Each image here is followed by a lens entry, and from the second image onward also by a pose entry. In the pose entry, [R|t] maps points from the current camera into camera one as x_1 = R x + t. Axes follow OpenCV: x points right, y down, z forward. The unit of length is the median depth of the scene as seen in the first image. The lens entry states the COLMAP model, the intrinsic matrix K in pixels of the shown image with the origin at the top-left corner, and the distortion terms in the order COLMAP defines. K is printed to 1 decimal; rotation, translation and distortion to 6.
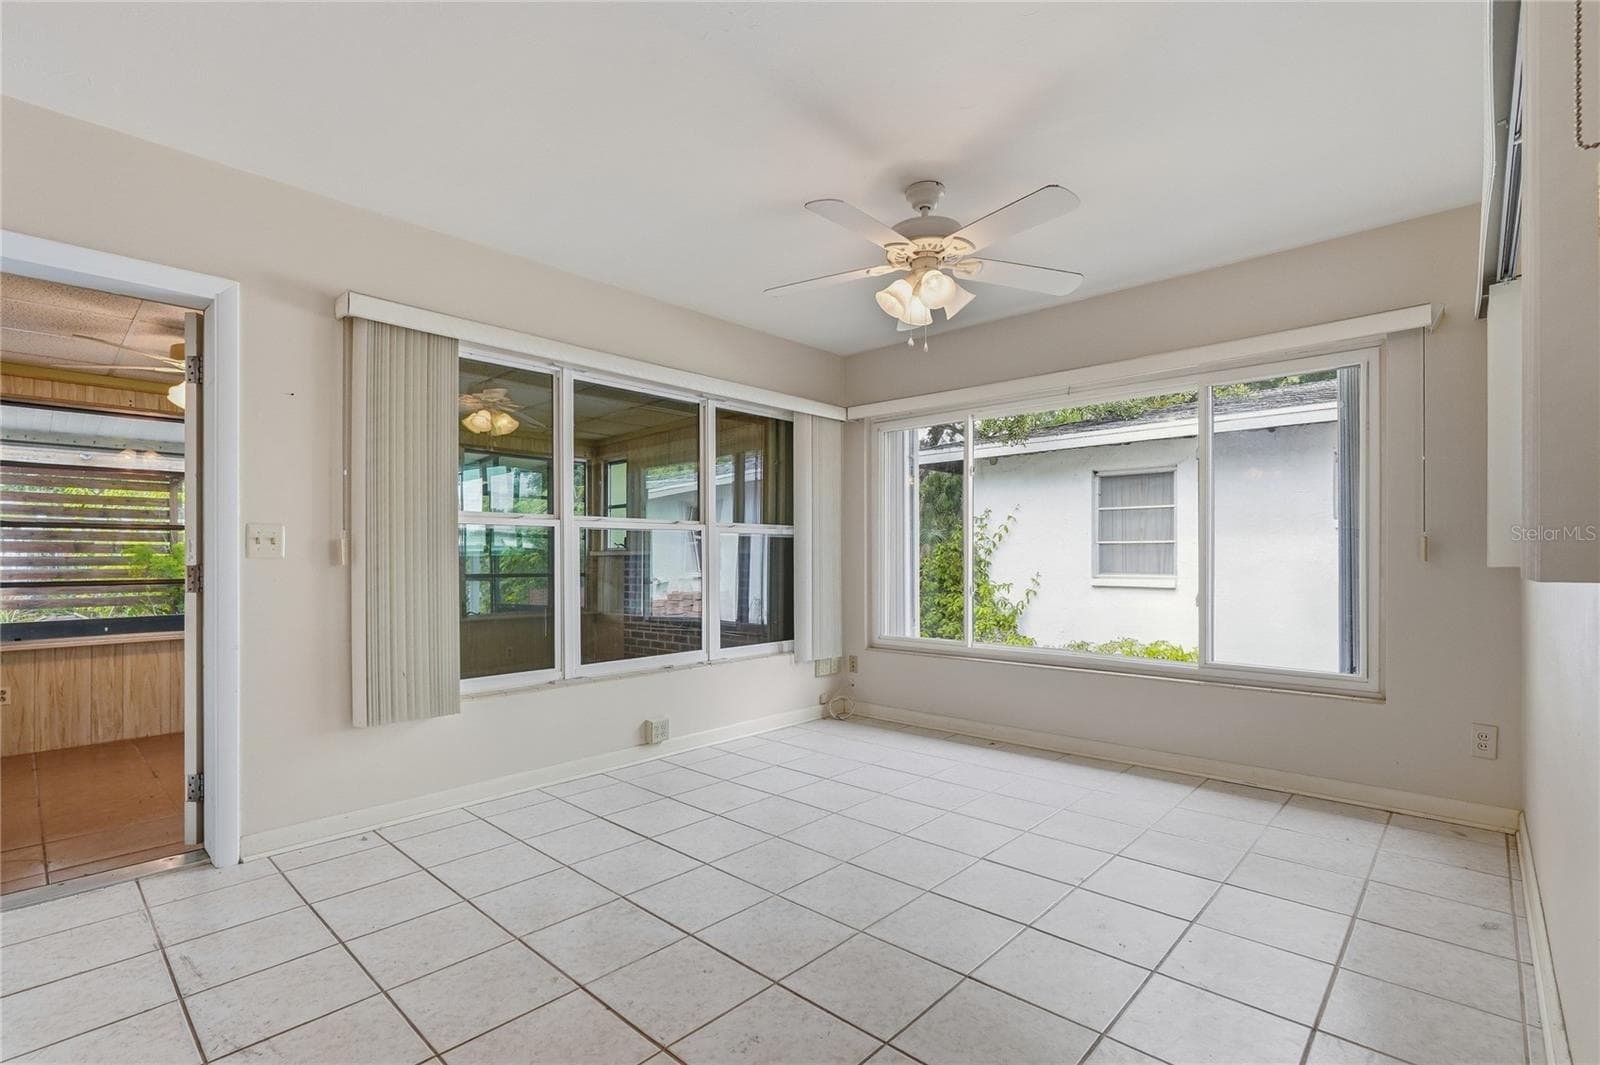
lens RADIAL K [[705.1, 0, 784.1], [0, 705.1, 560.3], [0, 0, 1]] dist [0.000414, 0.000187]
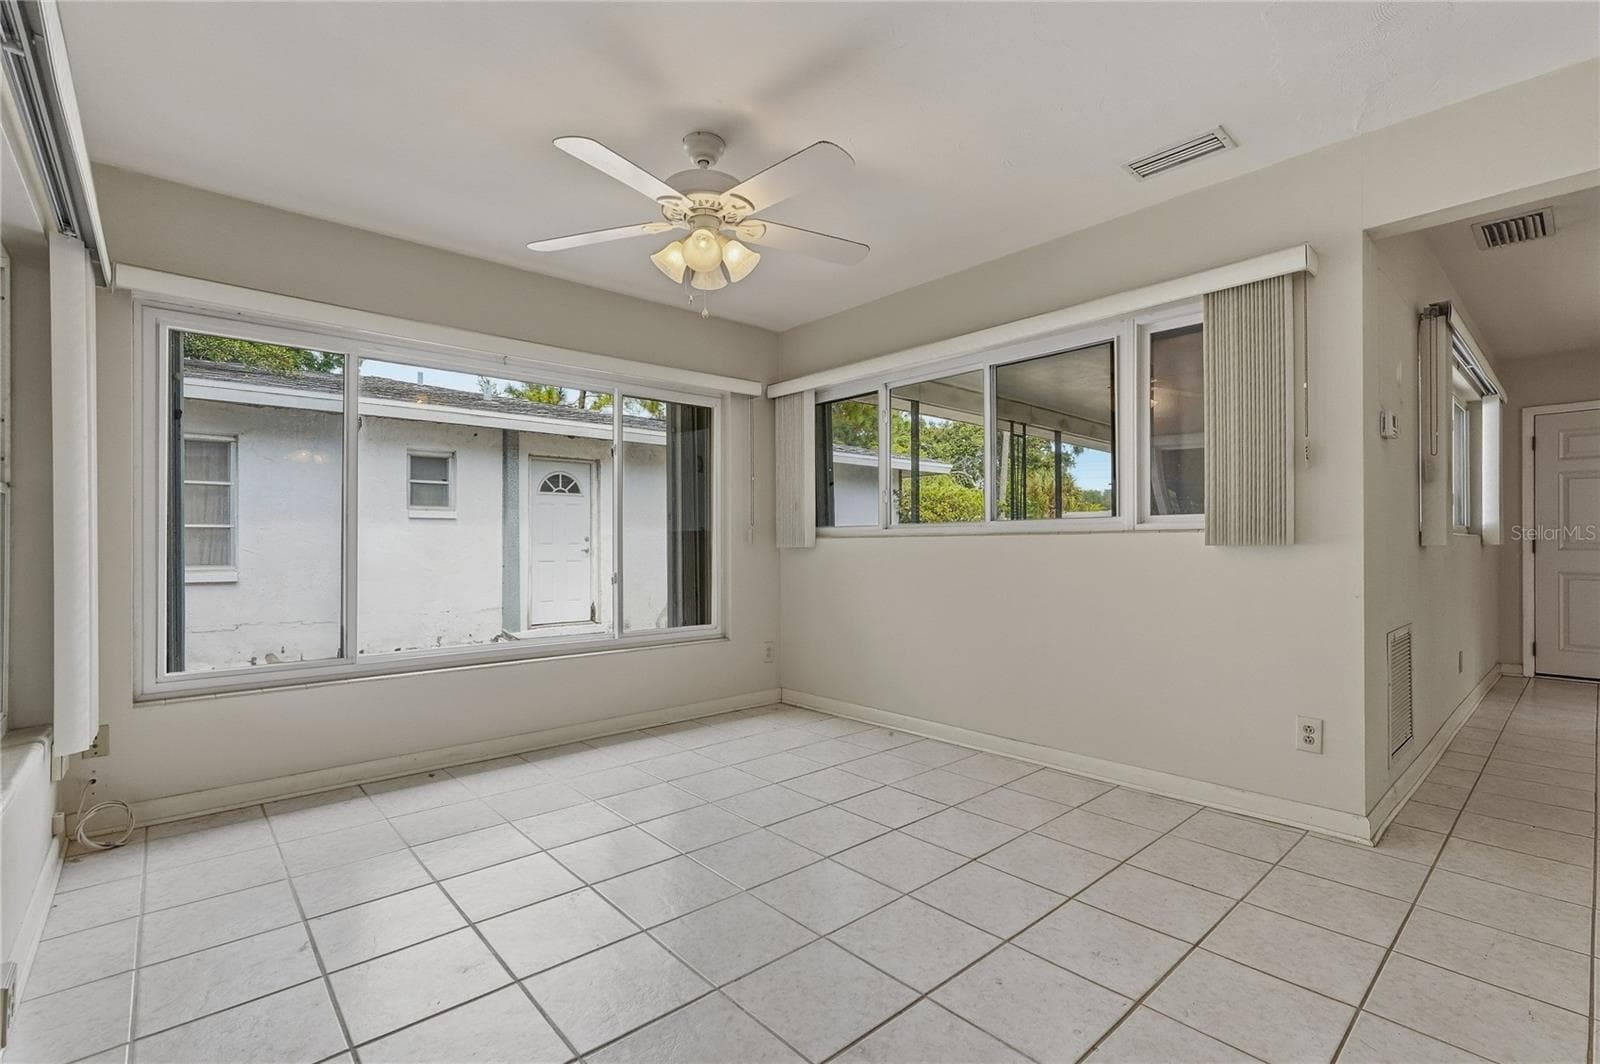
lens RADIAL K [[730.5, 0, 800.0], [0, 730.5, 532.0], [0, 0, 1]] dist [-0.001126, 0.000021]
pose [[0.103812, 0.014566, 0.994490, -0.604860], [0.003228, 0.999883, -0.014982, -0.007707], [-0.994592, 0.004766, 0.103753, 0.590758]]
